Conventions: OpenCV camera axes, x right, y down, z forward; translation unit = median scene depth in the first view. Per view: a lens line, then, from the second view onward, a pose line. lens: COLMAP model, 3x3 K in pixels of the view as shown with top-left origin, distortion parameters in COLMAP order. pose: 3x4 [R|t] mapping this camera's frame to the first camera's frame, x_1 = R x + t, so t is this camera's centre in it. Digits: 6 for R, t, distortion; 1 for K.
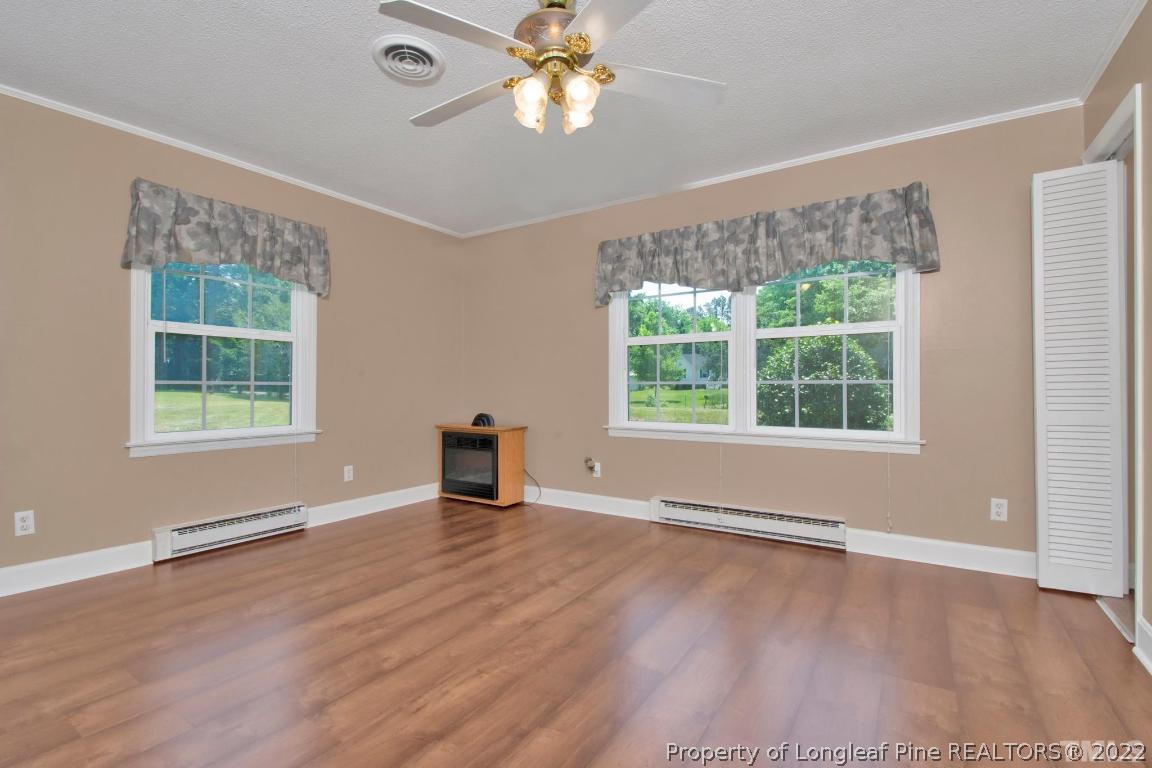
lens RADIAL K [[540.2, 0, 585.8], [0, 540.2, 375.1], [0, 0, 1]] dist [0.017322, -0.026206]
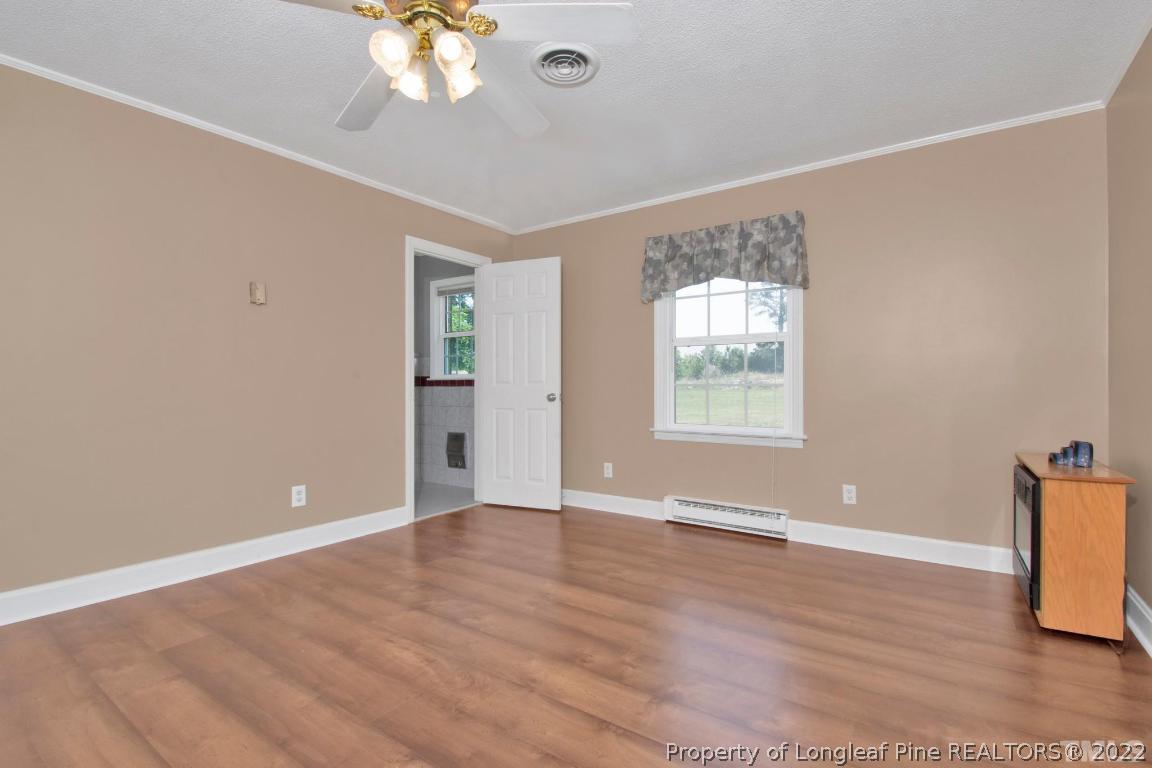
lens RADIAL K [[540.2, 0, 585.8], [0, 540.2, 375.1], [0, 0, 1]] dist [0.017322, -0.026206]
pose [[-0.059772, -0.020615, -0.997999, 0.589114], [0.020947, 0.999541, -0.021901, 0.016501], [0.997992, -0.022214, -0.059313, 0.956303]]
